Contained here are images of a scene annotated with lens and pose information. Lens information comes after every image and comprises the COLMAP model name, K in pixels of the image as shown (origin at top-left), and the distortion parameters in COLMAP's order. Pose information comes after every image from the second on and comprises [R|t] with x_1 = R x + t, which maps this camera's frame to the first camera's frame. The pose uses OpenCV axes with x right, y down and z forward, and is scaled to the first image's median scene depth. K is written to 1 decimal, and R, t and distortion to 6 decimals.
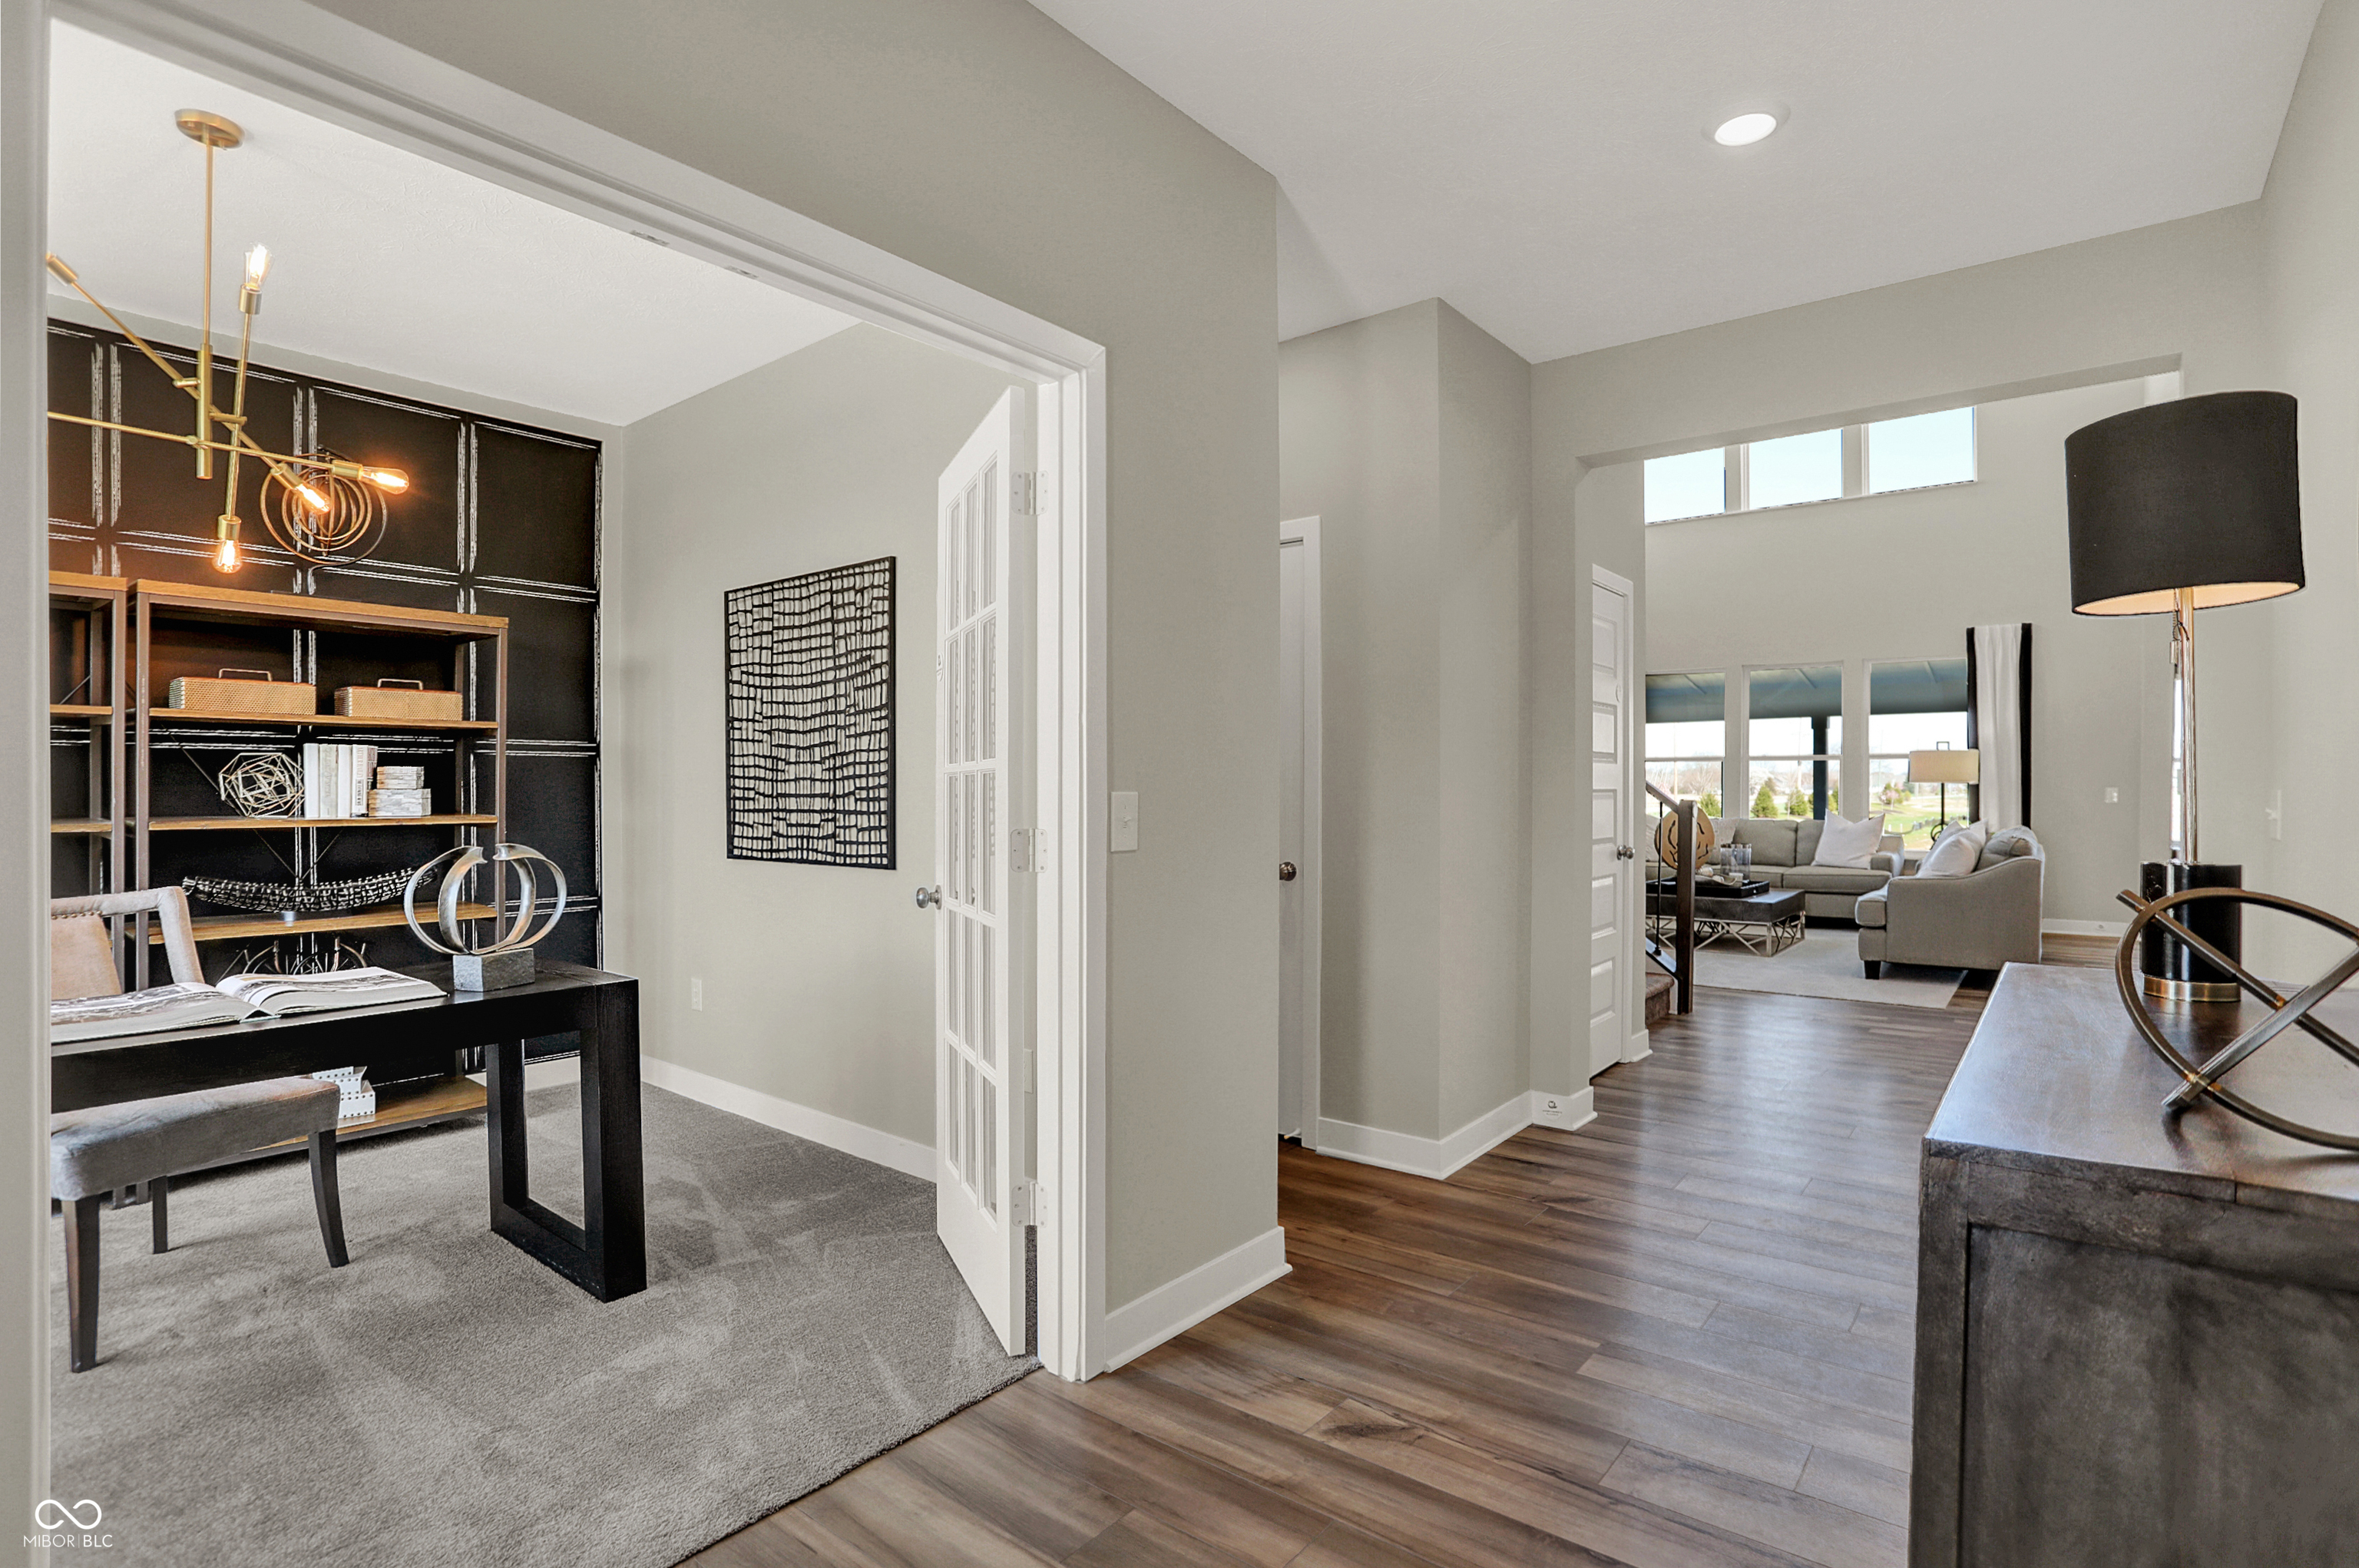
lens RADIAL K [[1155.8, 0, 1182.1], [0, 1155.8, 792.4], [0, 0, 1]] dist [-0.063891, 0.020171]
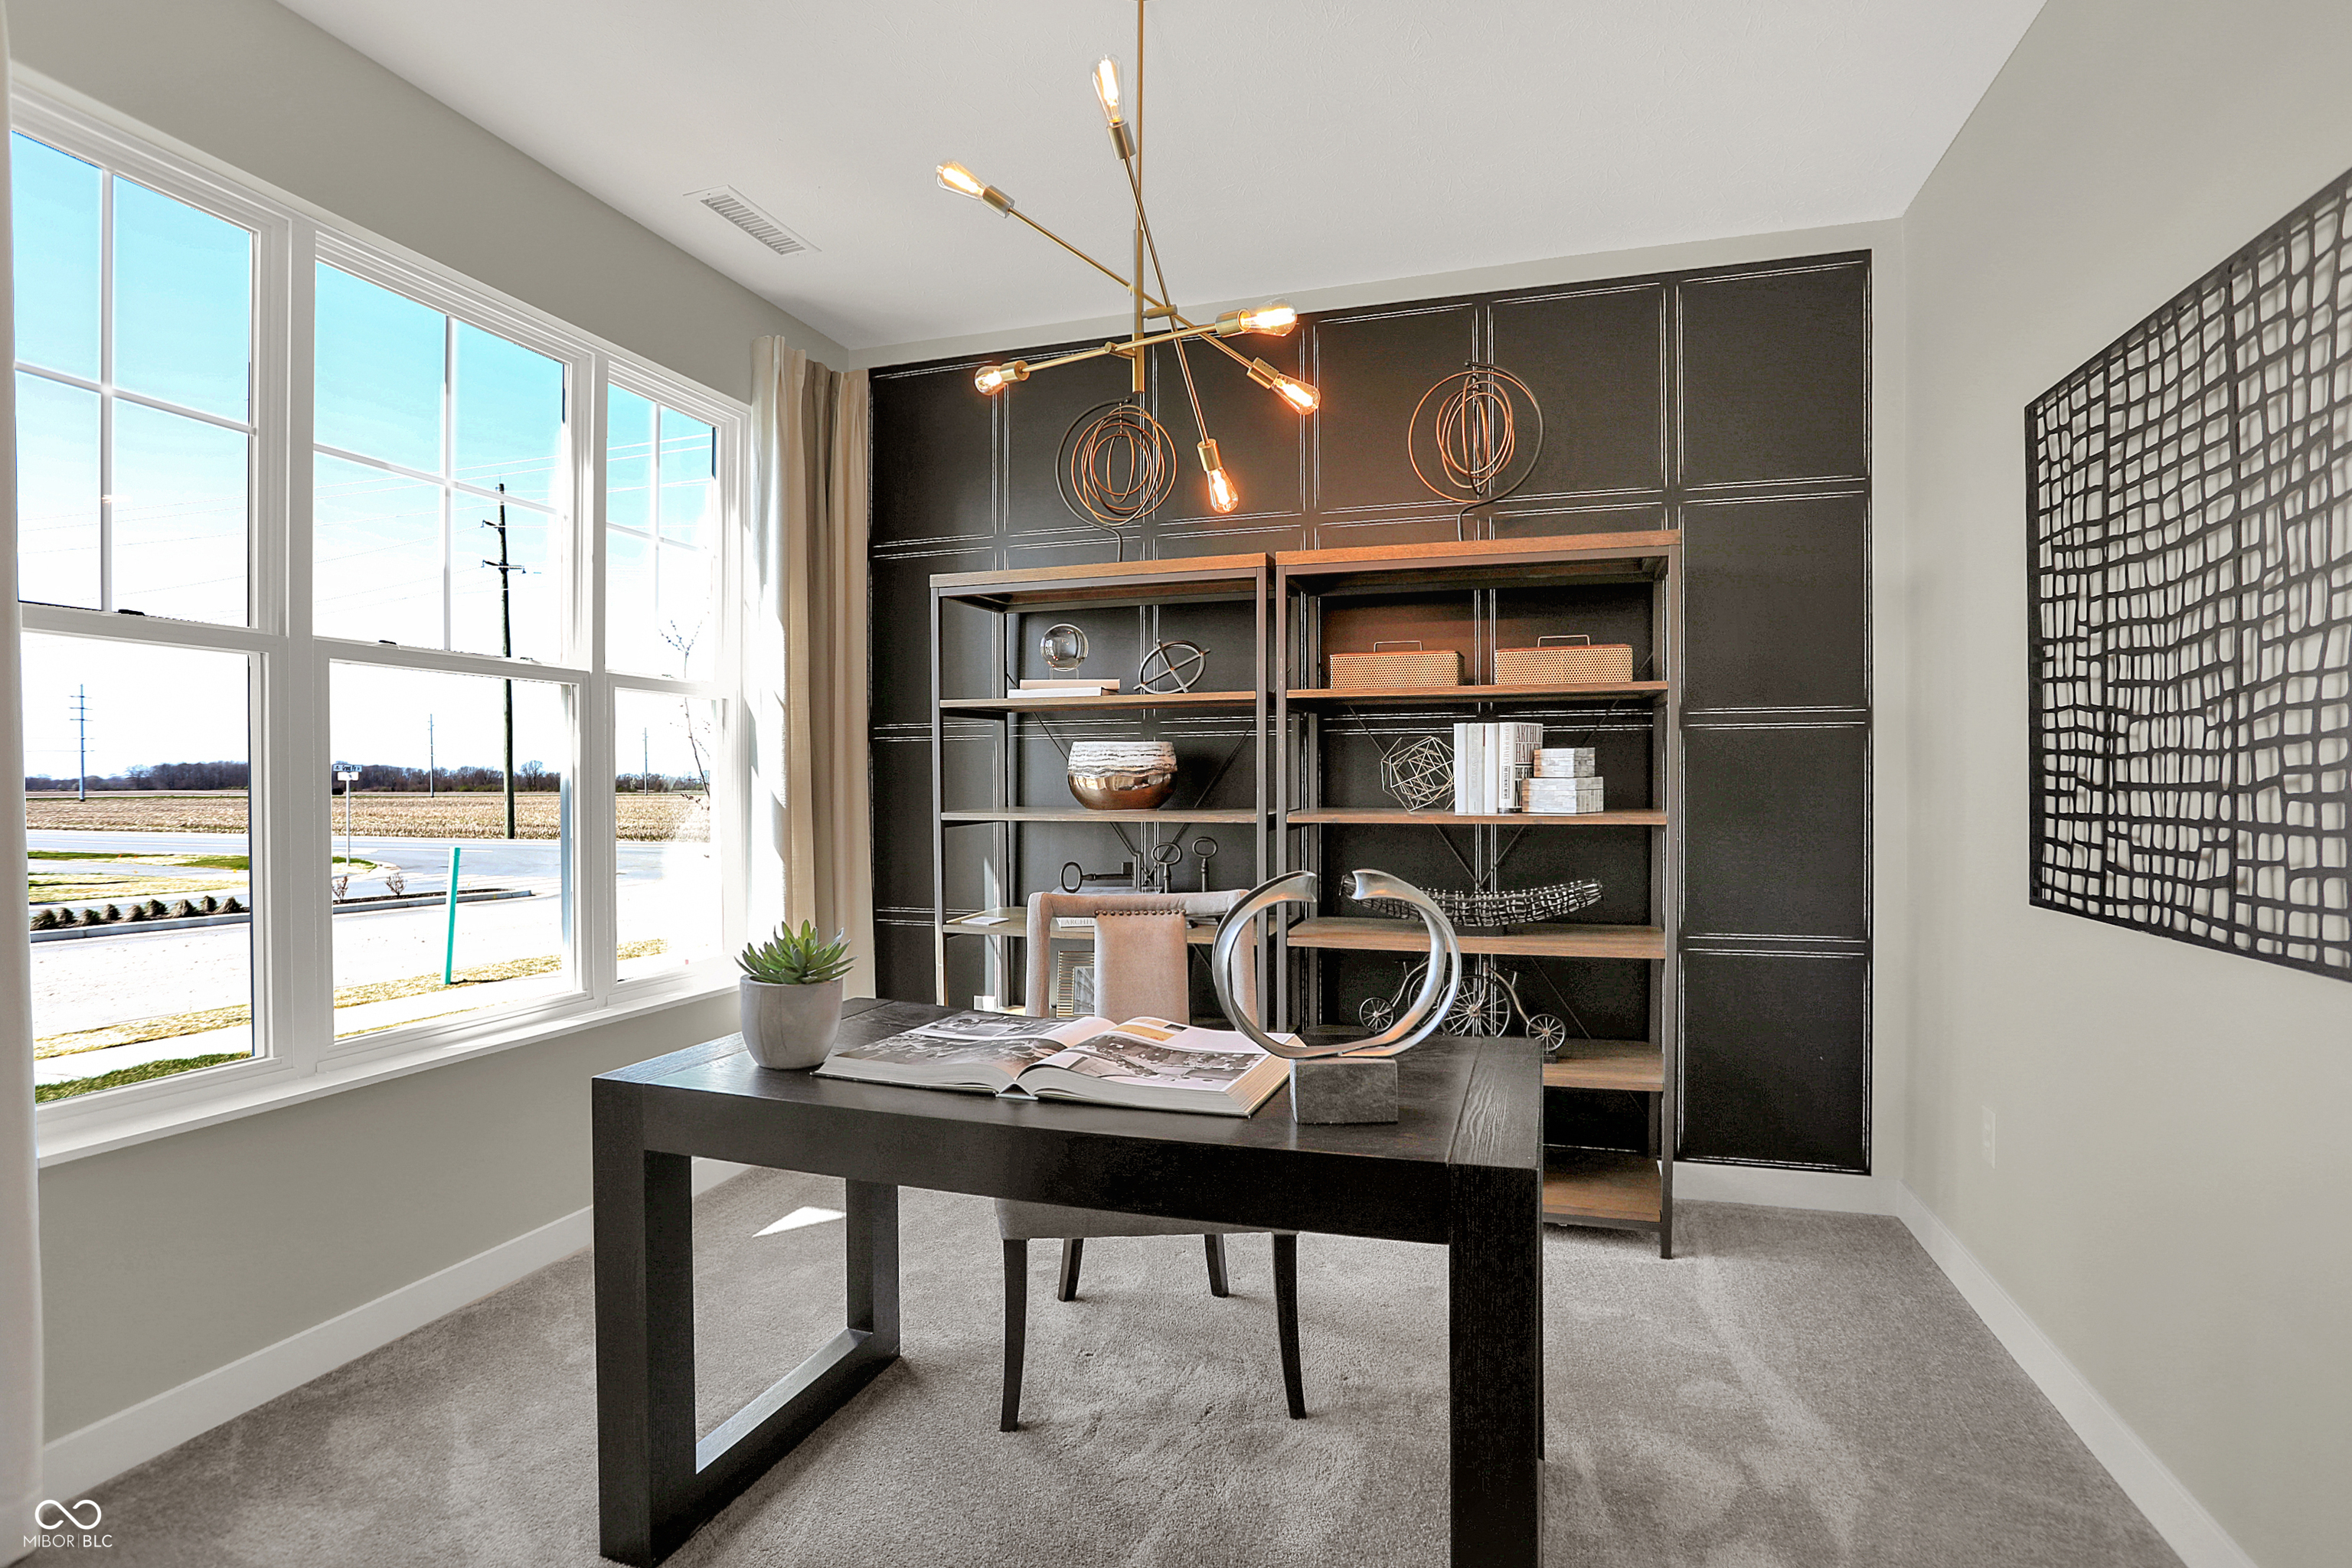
lens RADIAL K [[1152.4, 0, 1180.2], [0, 1152.4, 789.4], [0, 0, 1]] dist [-0.063891, 0.020171]
pose [[0.356810, 0.004967, -0.934164, -0.057261], [0.000394, 0.999985, 0.005467, 0.001103], [0.934177, -0.002319, 0.356803, 0.474472]]
